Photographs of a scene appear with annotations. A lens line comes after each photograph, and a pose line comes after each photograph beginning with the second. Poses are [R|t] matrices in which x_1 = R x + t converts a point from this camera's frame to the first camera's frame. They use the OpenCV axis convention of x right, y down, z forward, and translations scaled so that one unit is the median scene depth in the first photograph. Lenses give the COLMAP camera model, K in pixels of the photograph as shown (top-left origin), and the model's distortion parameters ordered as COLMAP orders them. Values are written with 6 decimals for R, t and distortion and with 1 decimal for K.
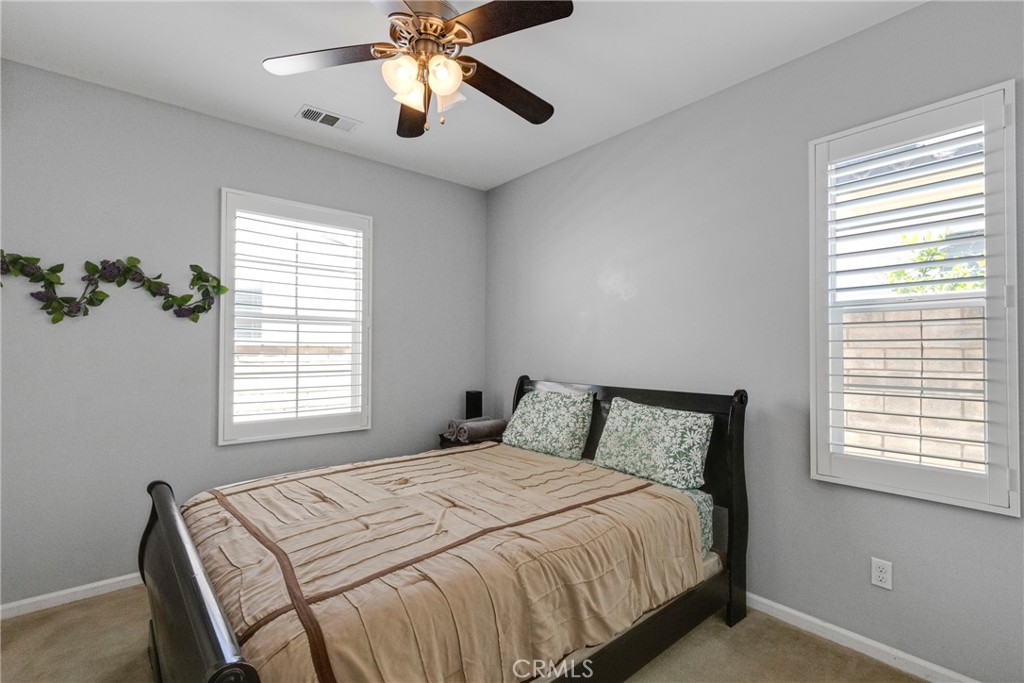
lens RADIAL K [[465.8, 0, 513.1], [0, 465.8, 343.1], [0, 0, 1]] dist [0.001139, 0.000970]
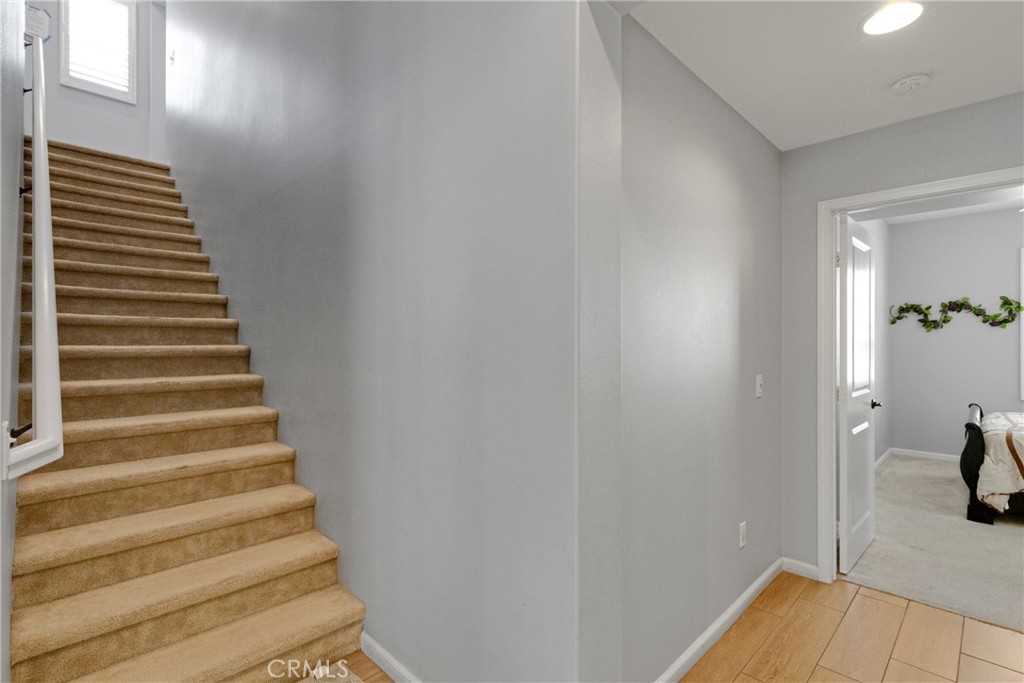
lens RADIAL K [[465.8, 0, 514.1], [0, 465.8, 341.9], [0, 0, 1]] dist [0.001139, 0.000970]
pose [[0.069196, -0.000616, -0.997603, 1.042557], [0.015223, 0.999884, 0.000438, -0.025006], [0.997487, -0.015217, 0.069197, -1.064945]]
